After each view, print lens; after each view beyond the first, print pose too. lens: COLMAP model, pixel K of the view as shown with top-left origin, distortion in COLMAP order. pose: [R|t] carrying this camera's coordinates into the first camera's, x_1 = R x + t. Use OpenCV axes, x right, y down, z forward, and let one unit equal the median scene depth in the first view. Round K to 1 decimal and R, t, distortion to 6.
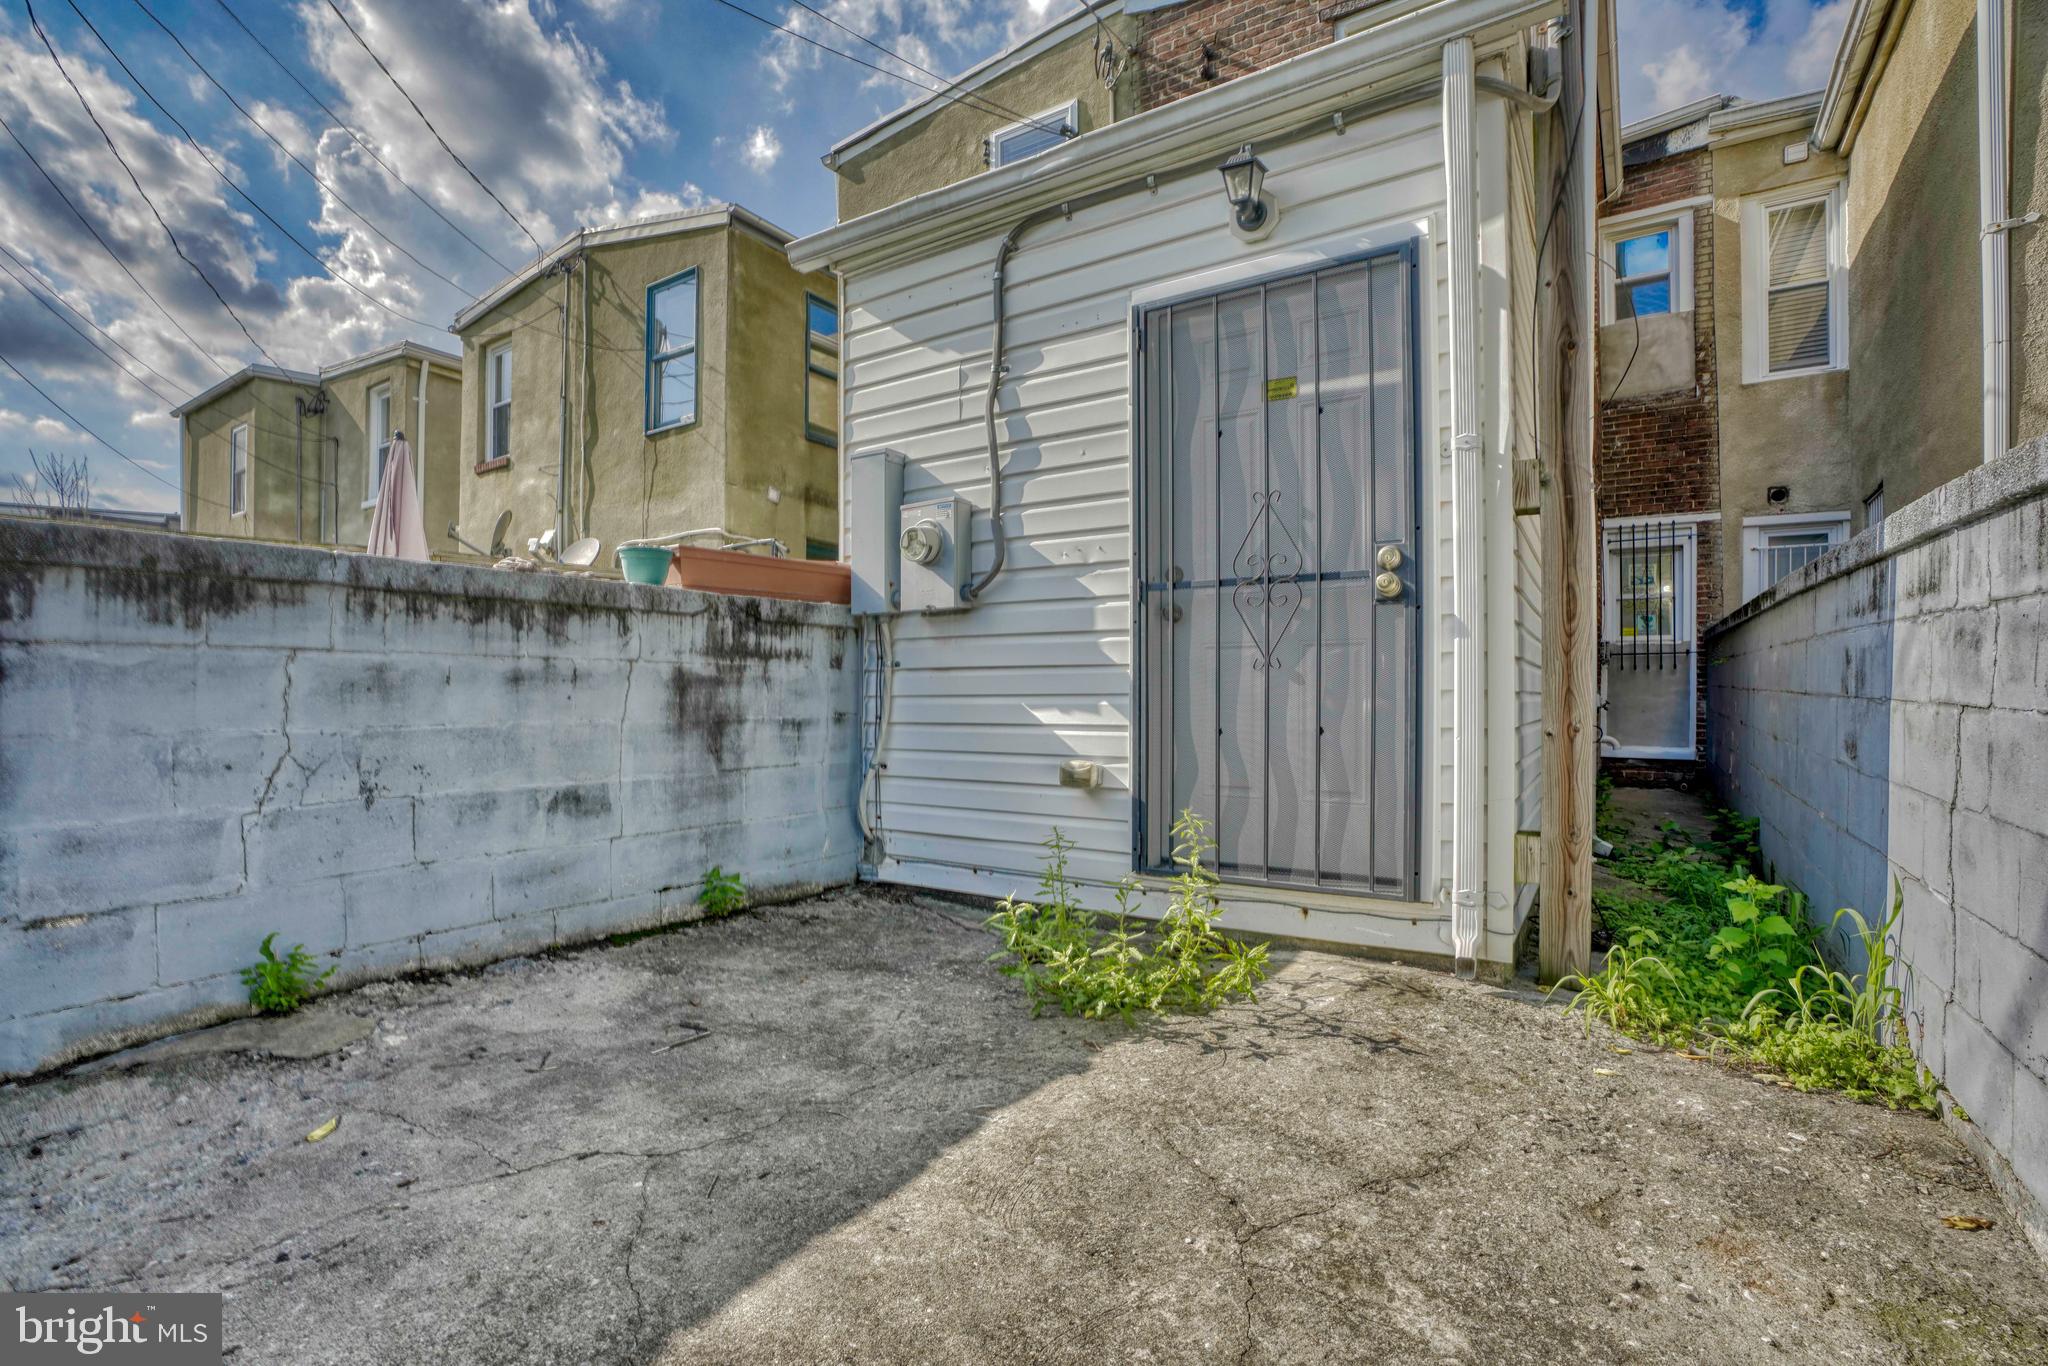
lens RADIAL K [[966.5, 0, 1019.3], [0, 966.5, 681.2], [0, 0, 1]] dist [-0.060796, 0.020112]
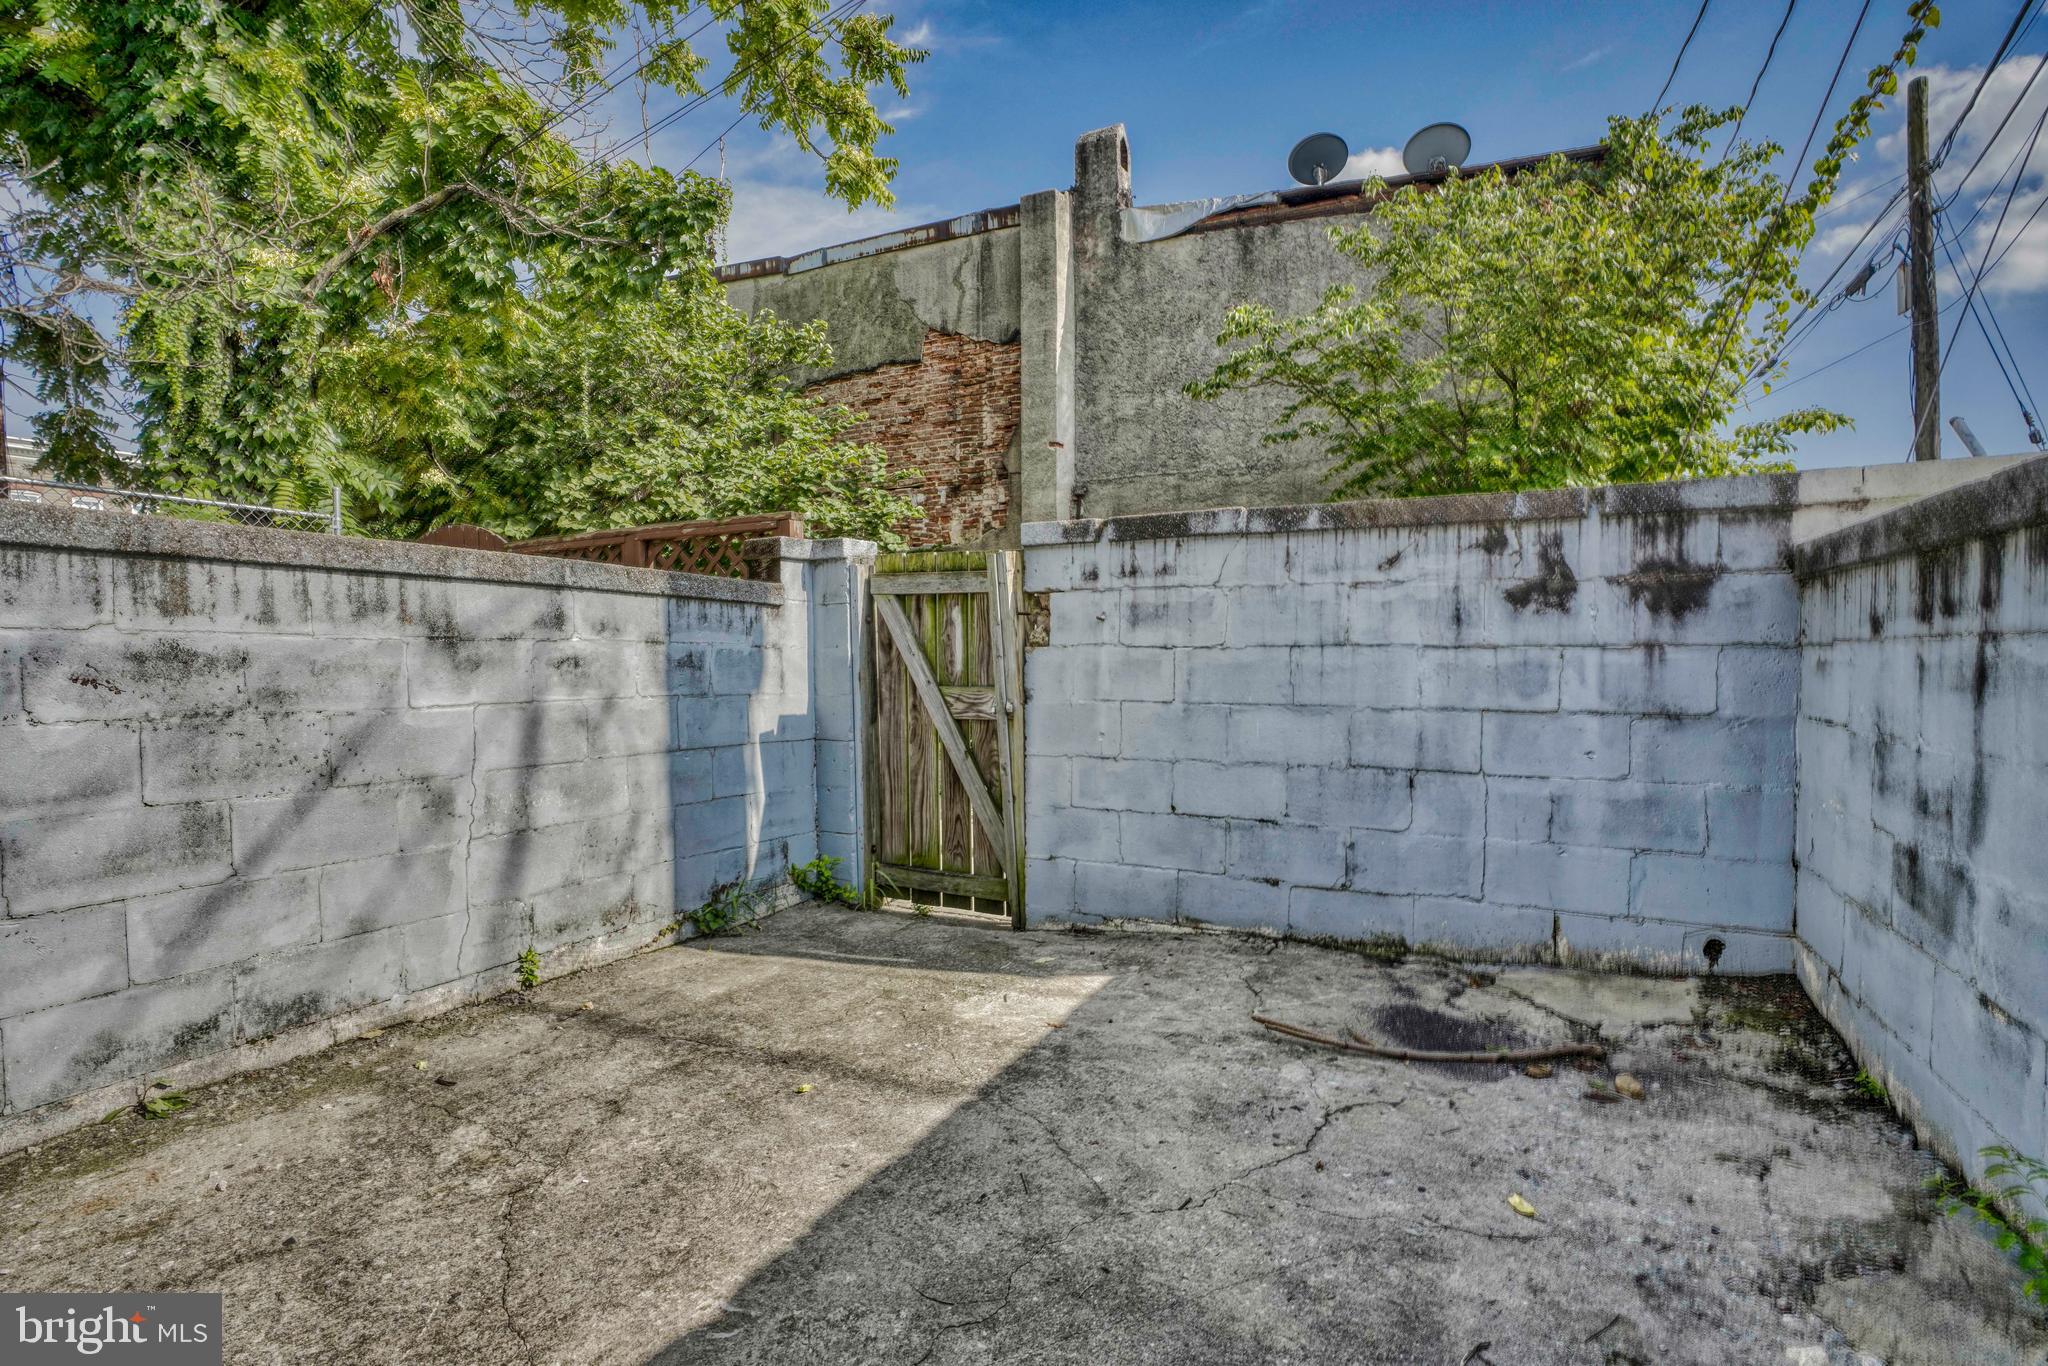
lens RADIAL K [[966.5, 0, 1028.1], [0, 966.5, 684.3], [0, 0, 1]] dist [-0.060796, 0.020112]
pose [[-0.993897, 0.011885, -0.109672, -0.213951], [0.009214, 0.999649, 0.024836, -0.034067], [0.109929, 0.023674, -0.993657, 1.951673]]
